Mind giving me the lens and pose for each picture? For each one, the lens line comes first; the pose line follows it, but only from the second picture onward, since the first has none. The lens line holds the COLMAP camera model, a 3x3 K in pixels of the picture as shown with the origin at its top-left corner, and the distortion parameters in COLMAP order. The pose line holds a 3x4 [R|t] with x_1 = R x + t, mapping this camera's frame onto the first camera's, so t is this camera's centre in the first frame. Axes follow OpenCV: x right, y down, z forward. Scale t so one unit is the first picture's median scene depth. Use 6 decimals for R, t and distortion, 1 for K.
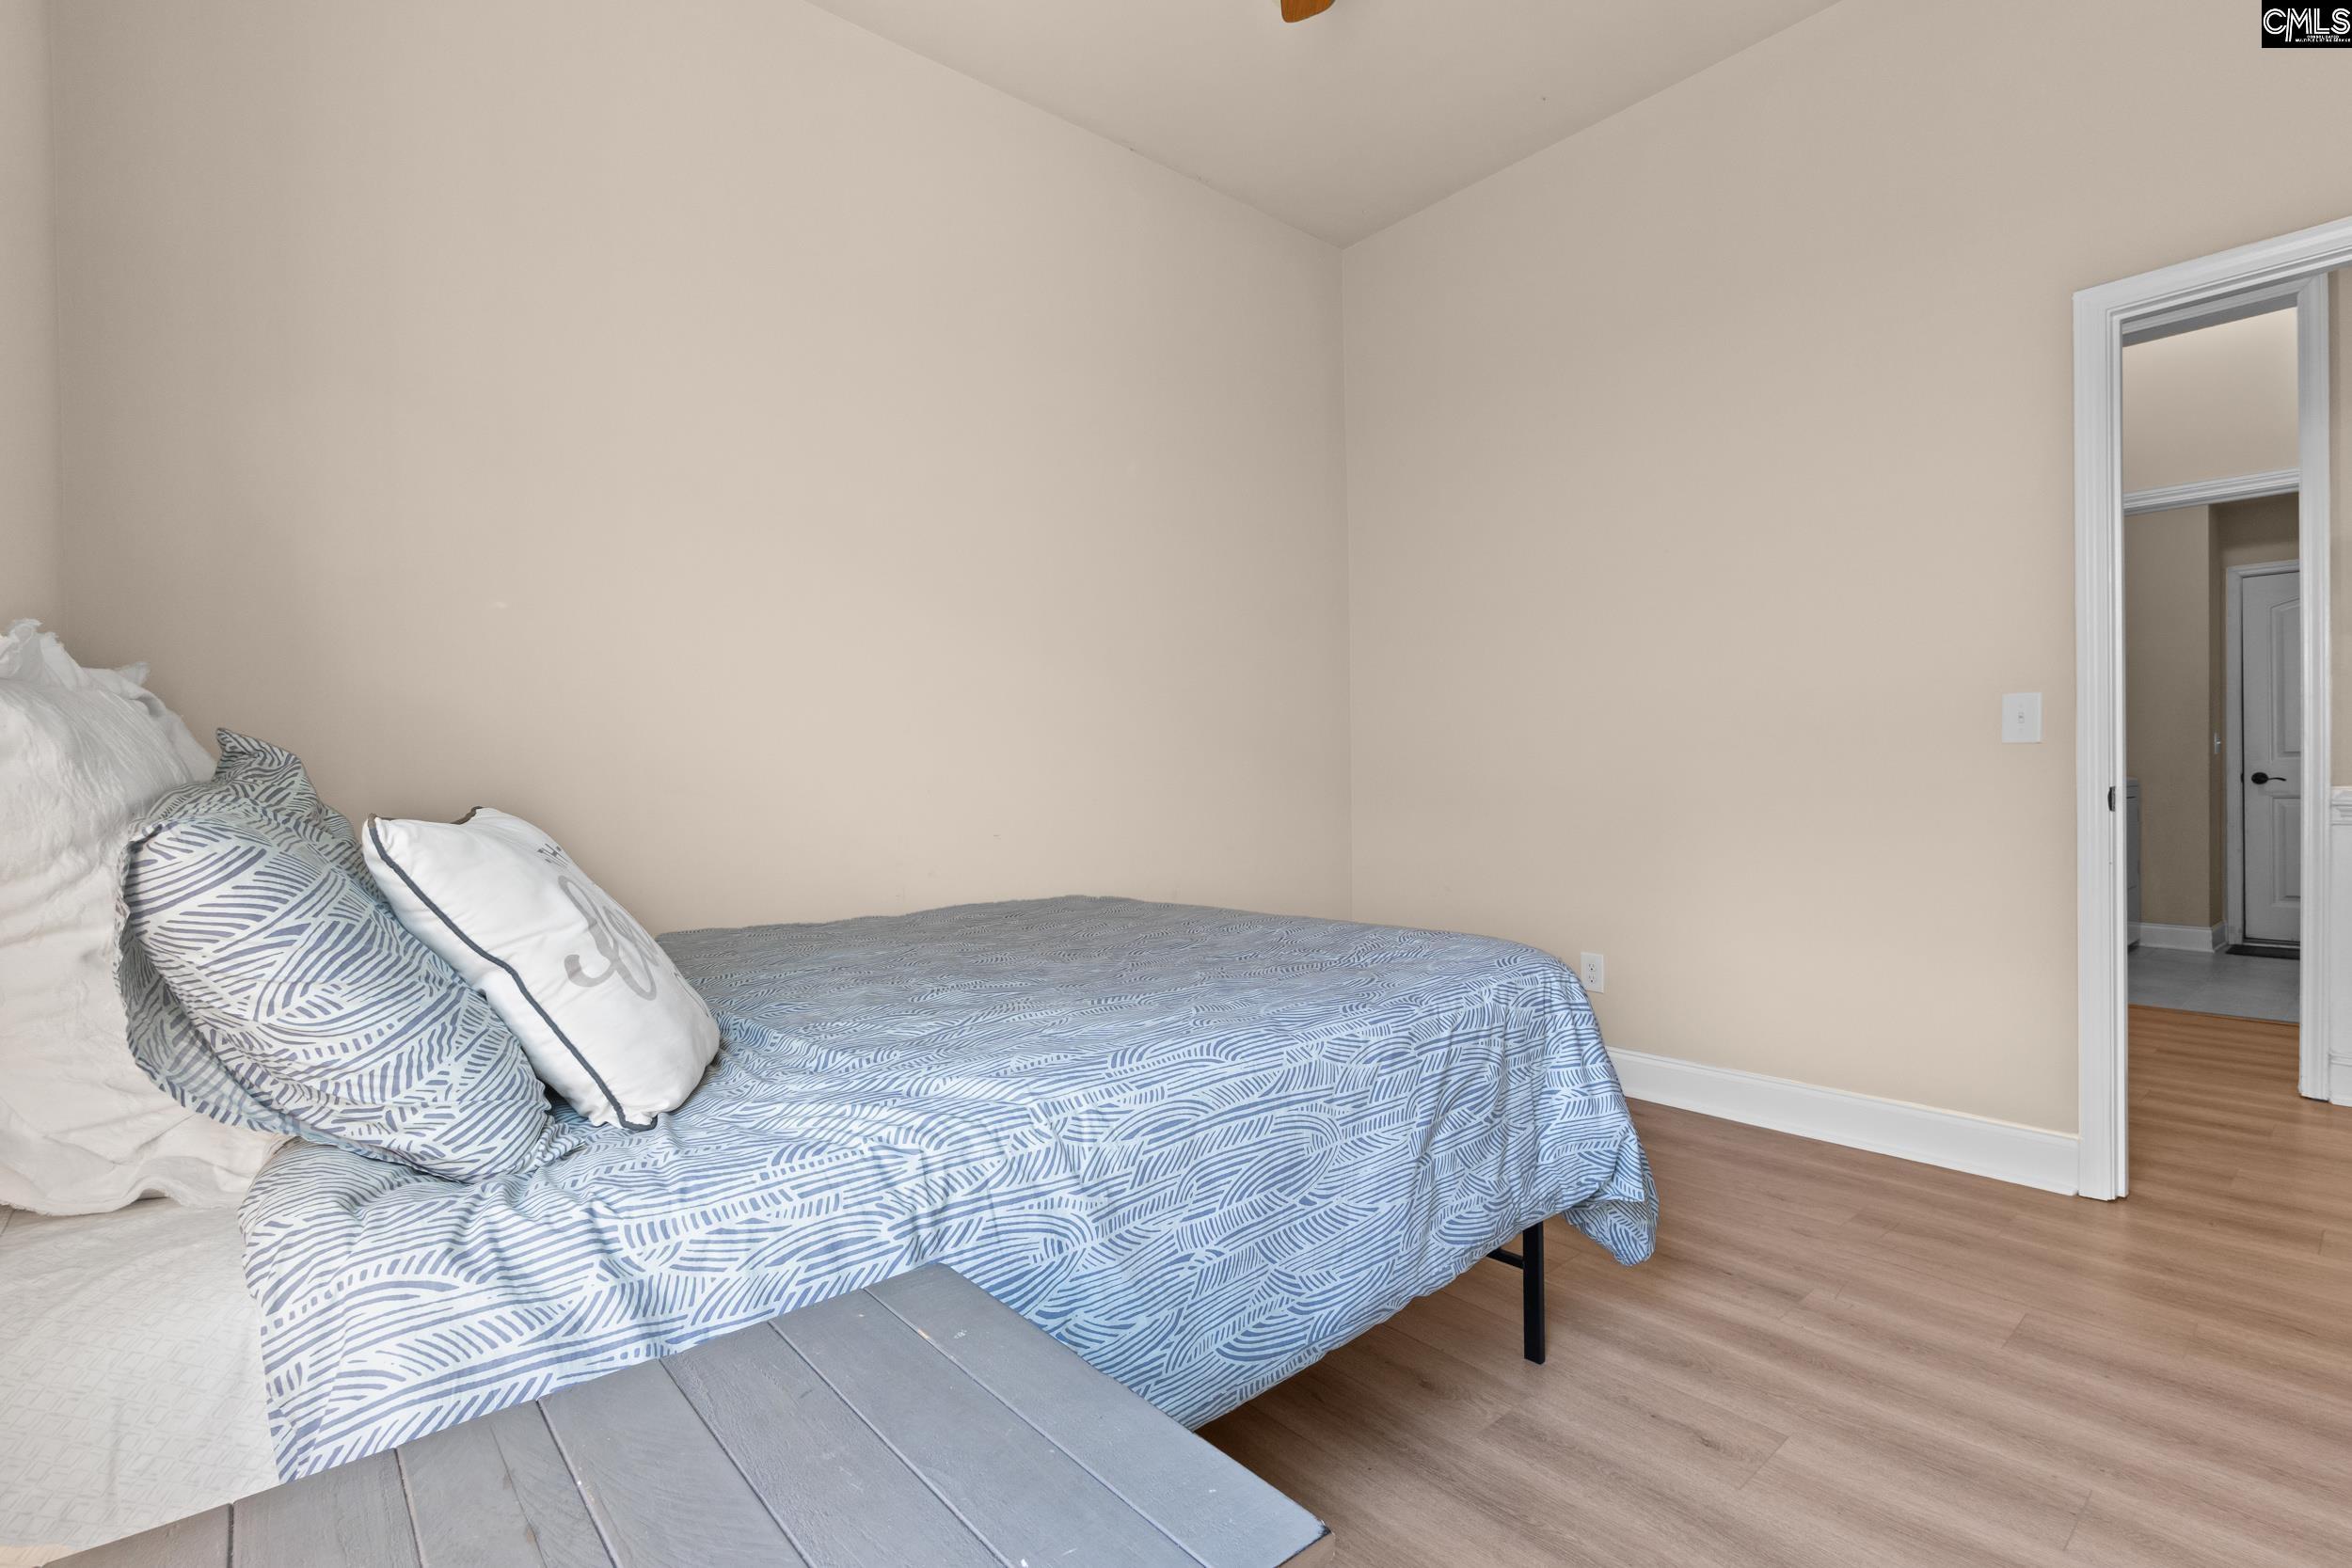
lens RADIAL K [[1091.4, 0, 1176.3], [0, 1091.4, 781.0], [0, 0, 1]] dist [-0.009141, 0.001357]
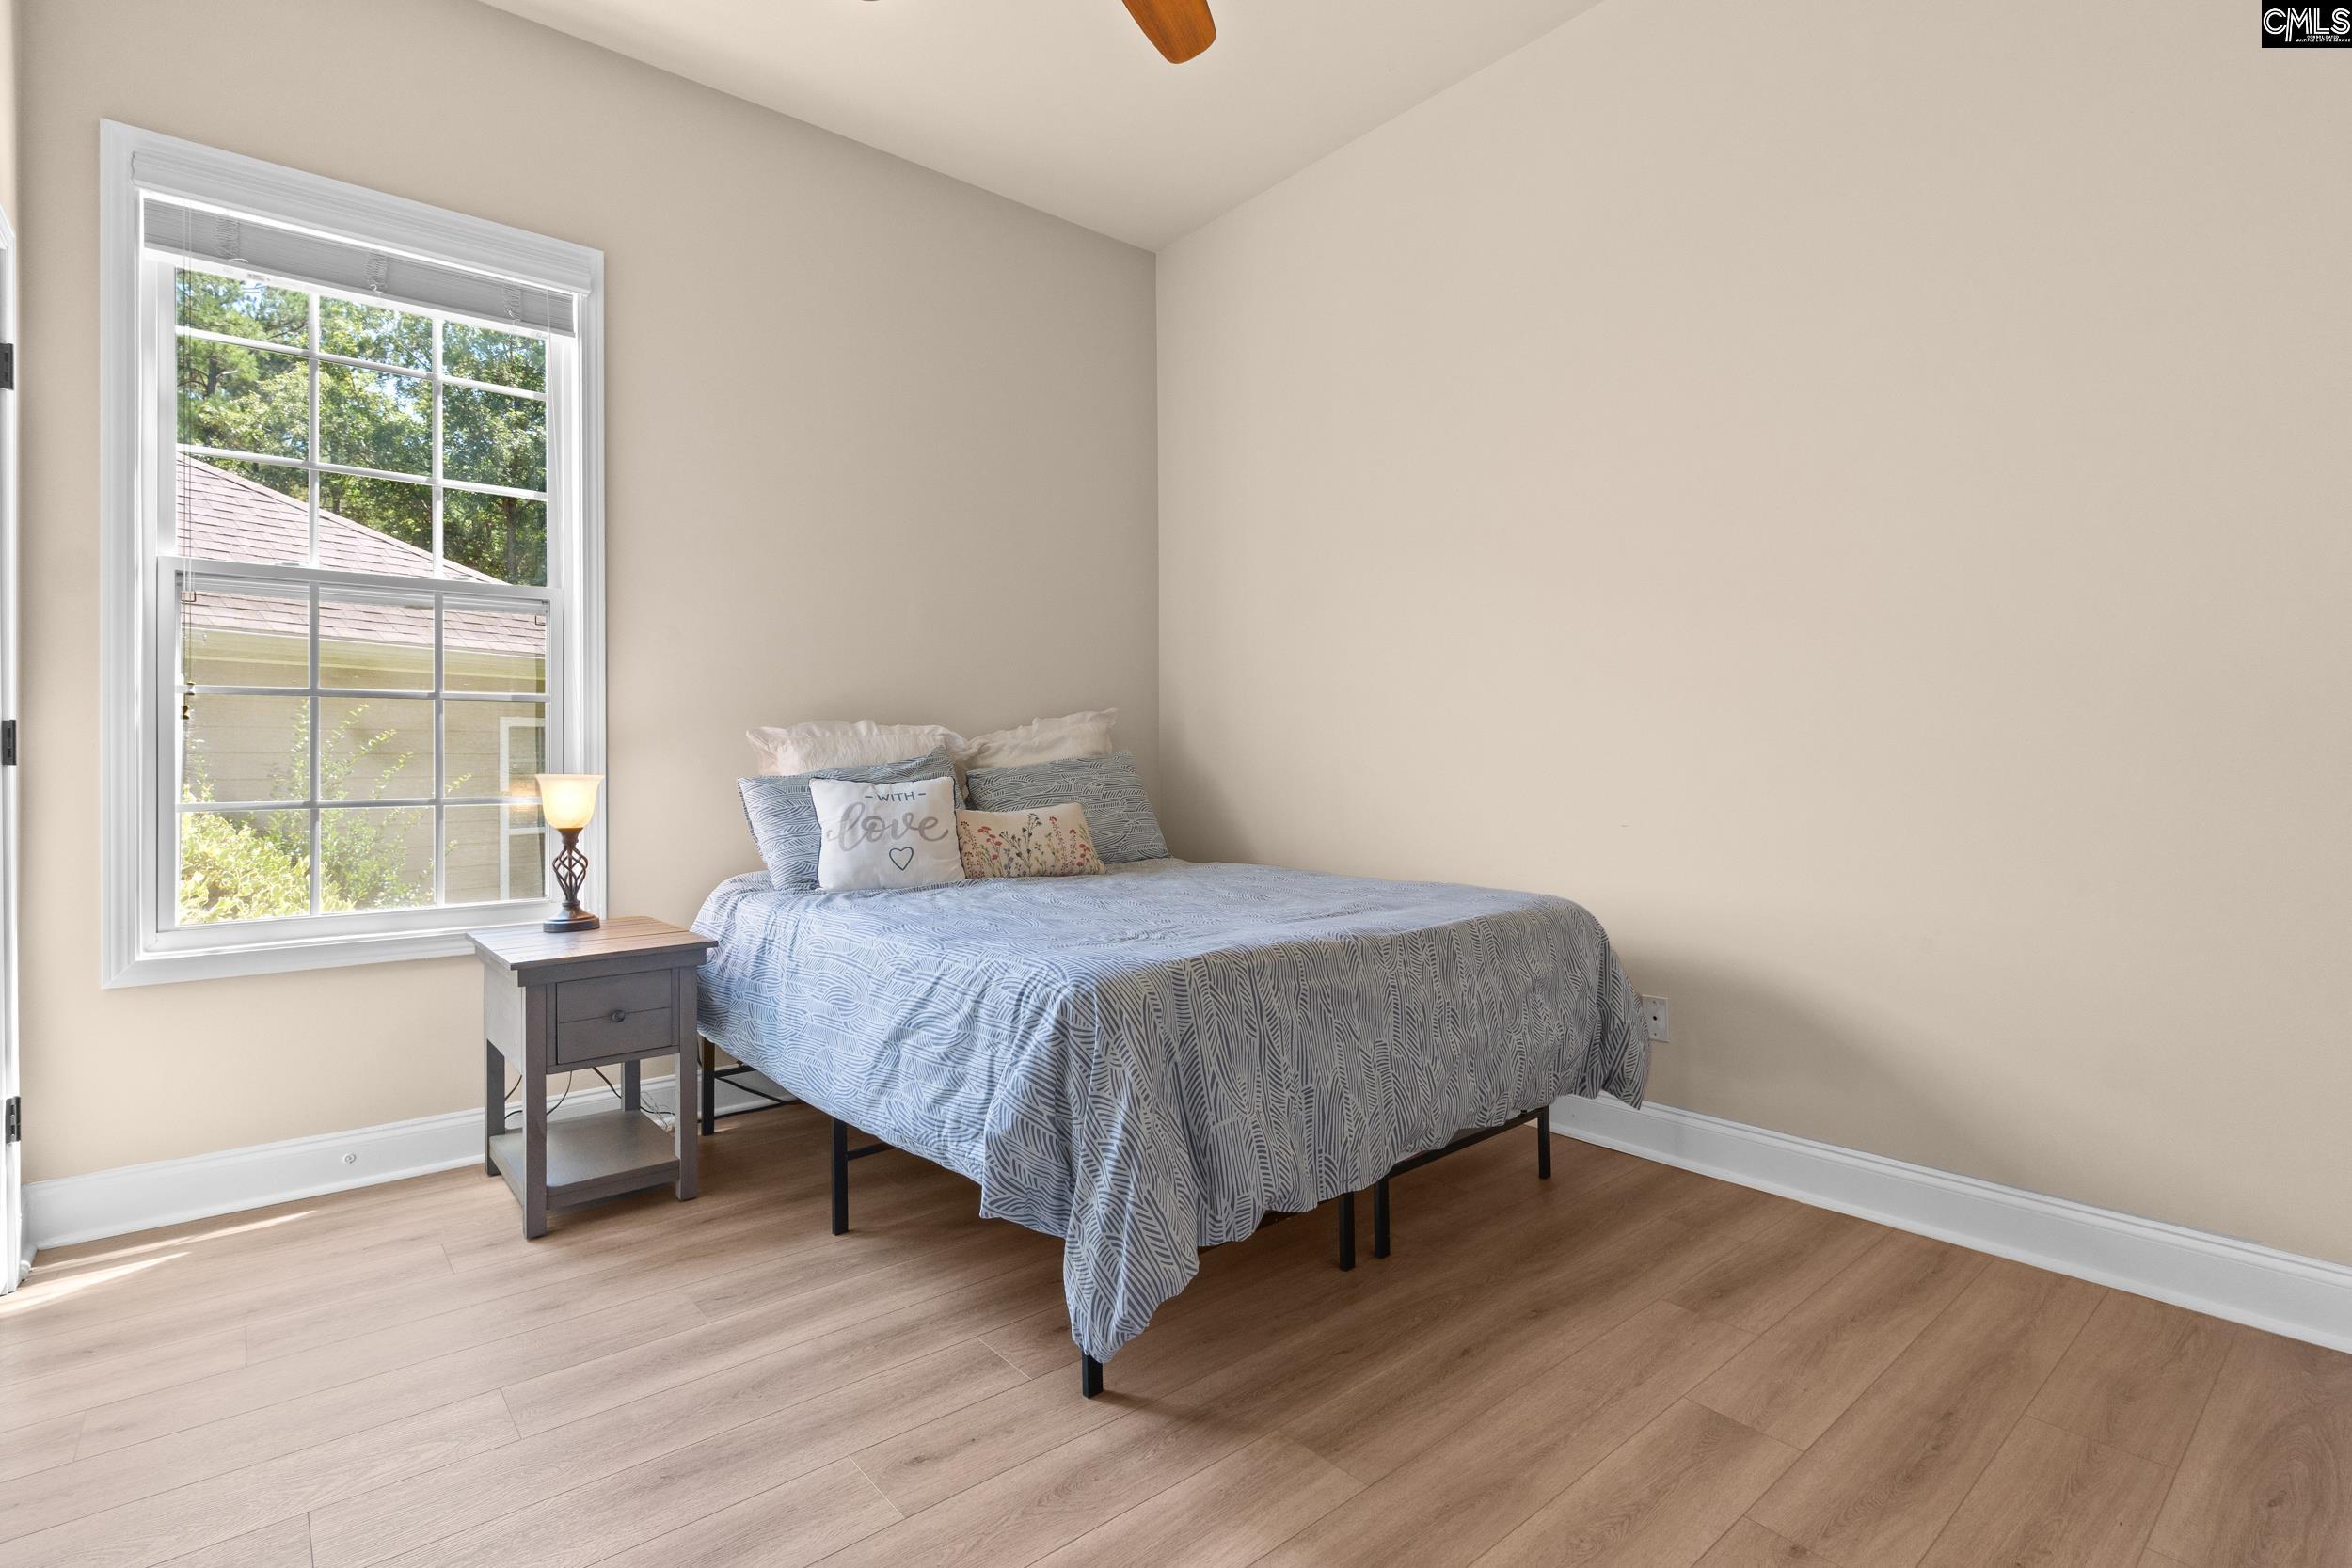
lens RADIAL K [[1091.4, 0, 1177.3], [0, 1091.4, 777.2], [0, 0, 1]] dist [-0.009141, 0.001357]
pose [[-0.011176, 0.013964, -0.999840, 1.553045], [0.010572, 0.999848, 0.013846, -0.012753], [0.999882, -0.010415, -0.011322, 1.333477]]
